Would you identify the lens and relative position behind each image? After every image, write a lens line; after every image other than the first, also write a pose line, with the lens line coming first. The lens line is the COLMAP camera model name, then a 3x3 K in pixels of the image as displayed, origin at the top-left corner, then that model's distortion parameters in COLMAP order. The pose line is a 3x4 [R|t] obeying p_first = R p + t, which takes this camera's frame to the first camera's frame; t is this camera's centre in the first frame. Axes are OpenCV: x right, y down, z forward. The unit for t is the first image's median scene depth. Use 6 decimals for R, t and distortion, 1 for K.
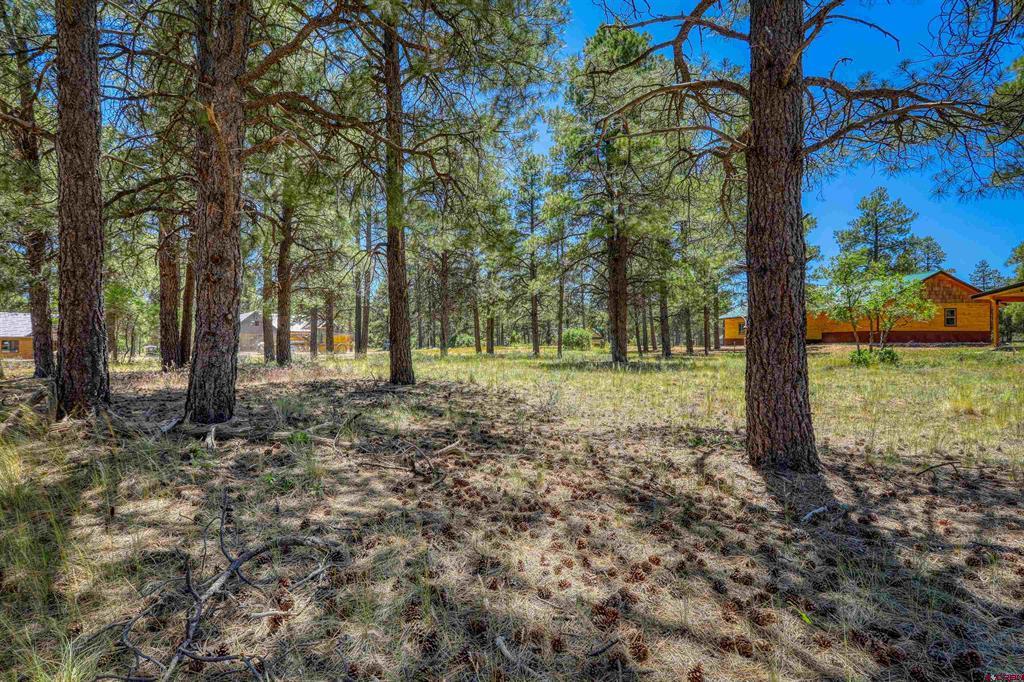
lens RADIAL K [[524.3, 0, 476.0], [0, 524.3, 338.9], [0, 0, 1]] dist [0.000492, 0.000733]
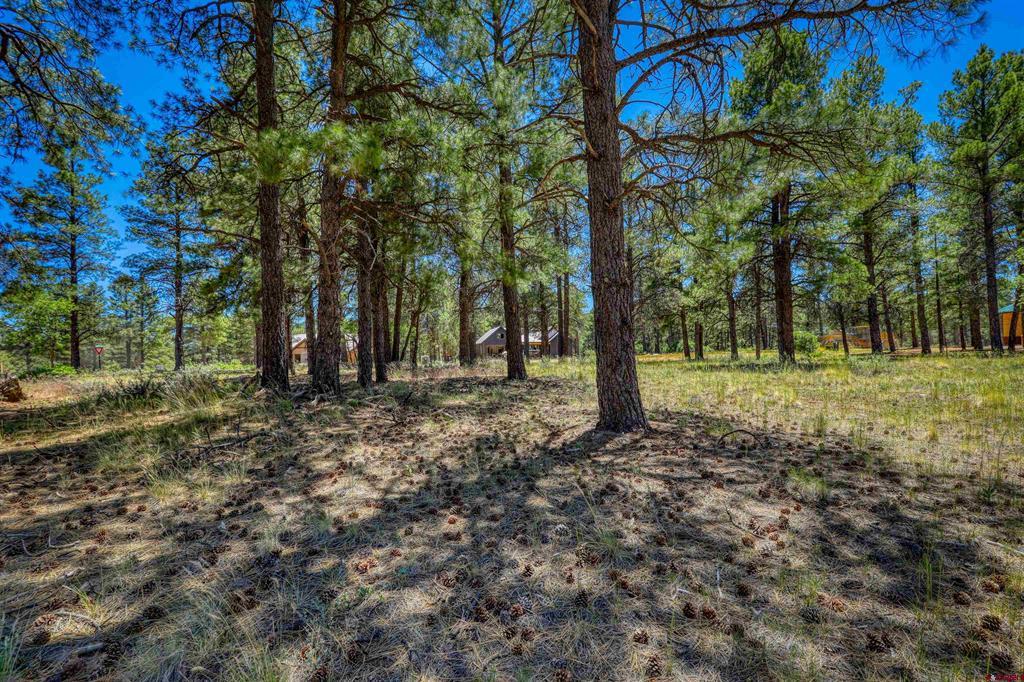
lens RADIAL K [[481.5, 0, 510.4], [0, 481.5, 343.7], [0, 0, 1]] dist [0.004342, 0.001571]
pose [[0.917007, -0.025127, -0.398079, 0.680453], [0.022172, 0.999682, -0.012027, 0.022980], [0.398254, 0.002203, 0.917272, -0.222948]]
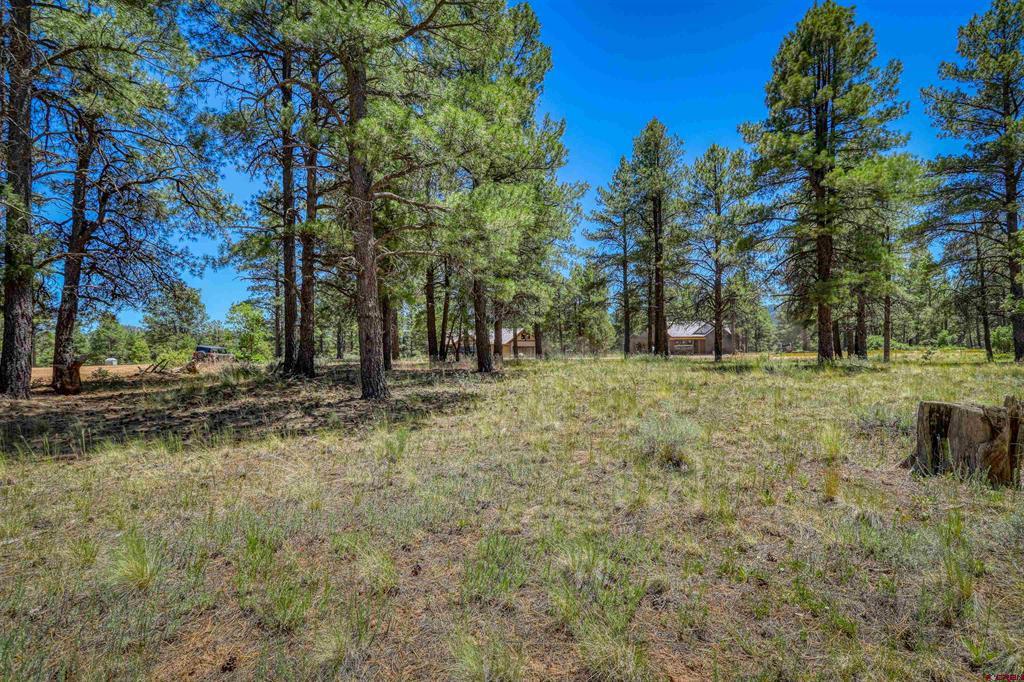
lens RADIAL K [[498.5, 0, 513.1], [0, 498.5, 345.3], [0, 0, 1]] dist [0.001233, 0.002764]
pose [[0.702293, -0.008076, -0.711842, 2.234423], [0.011343, 0.999936, -0.000153, 0.006799], [0.711797, -0.007967, 0.702340, -0.129086]]
